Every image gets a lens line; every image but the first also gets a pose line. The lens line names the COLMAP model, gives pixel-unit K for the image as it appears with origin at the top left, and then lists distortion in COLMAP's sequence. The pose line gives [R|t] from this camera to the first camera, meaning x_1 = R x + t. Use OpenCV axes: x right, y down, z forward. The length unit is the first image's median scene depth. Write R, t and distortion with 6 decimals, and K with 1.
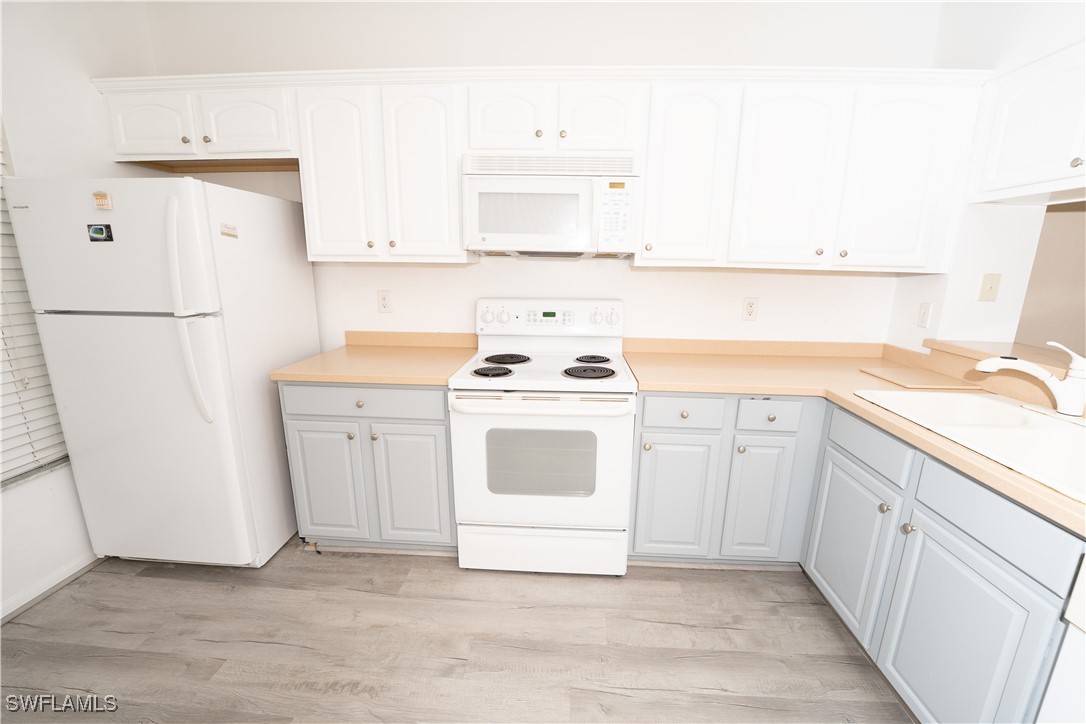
lens RADIAL K [[441.4, 0, 550.7], [0, 441.4, 360.2], [0, 0, 1]] dist [-0.008448, 0.000062]
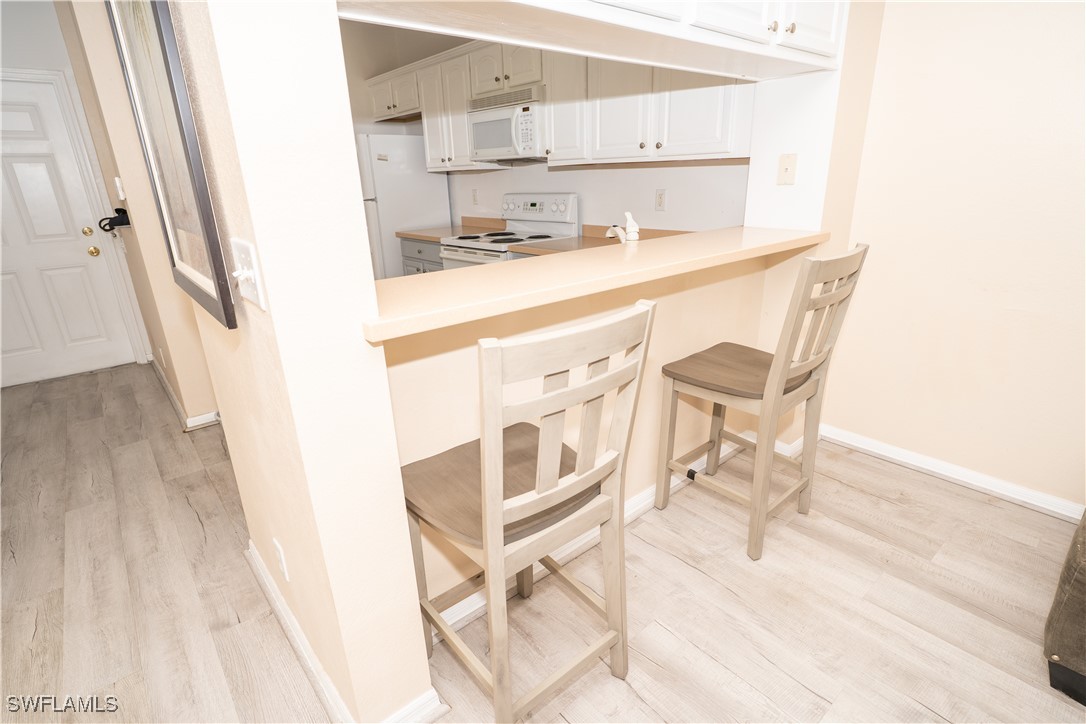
lens RADIAL K [[540.6, 0, 539.6], [0, 540.6, 366.0], [0, 0, 1]] dist [0.022768, 0.000049]
pose [[0.677175, 0.207672, -0.705909, 1.654665], [-0.107196, 0.976954, 0.184578, 0.096379], [0.727972, -0.049321, 0.683830, -0.237793]]
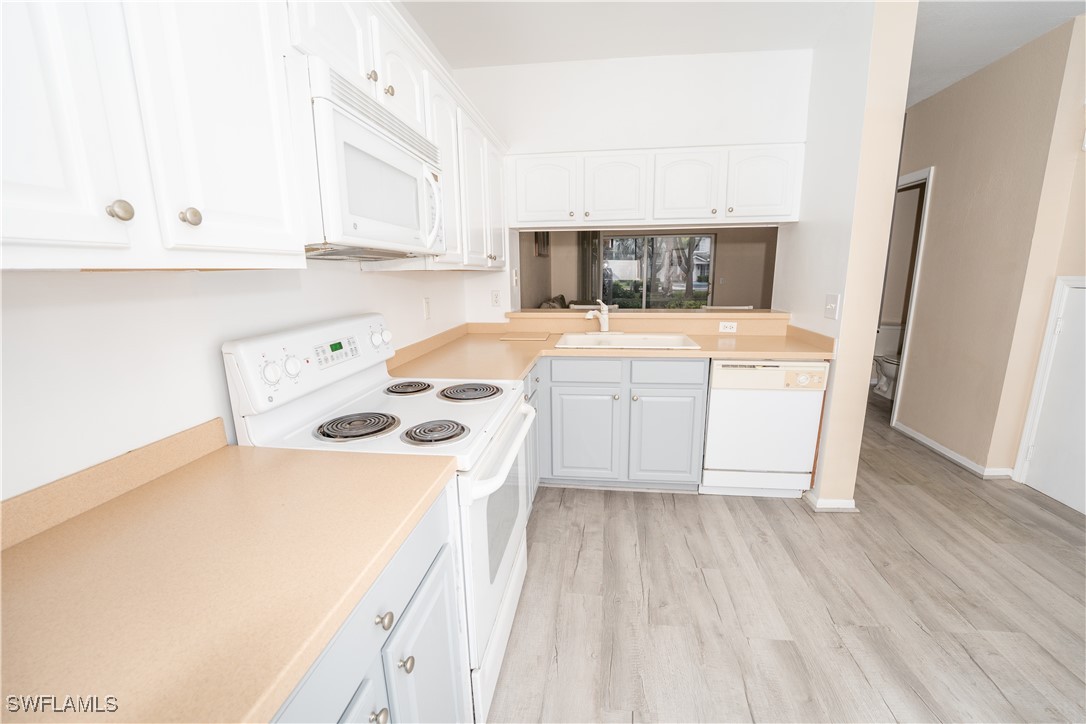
lens RADIAL K [[441.4, 0, 546.7], [0, 441.4, 365.2], [0, 0, 1]] dist [-0.008448, 0.000062]
pose [[0.084237, -0.225570, 0.970578, -0.763489], [0.223257, 0.953550, 0.202236, -0.172979], [-0.971113, 0.199652, 0.130684, 0.765753]]
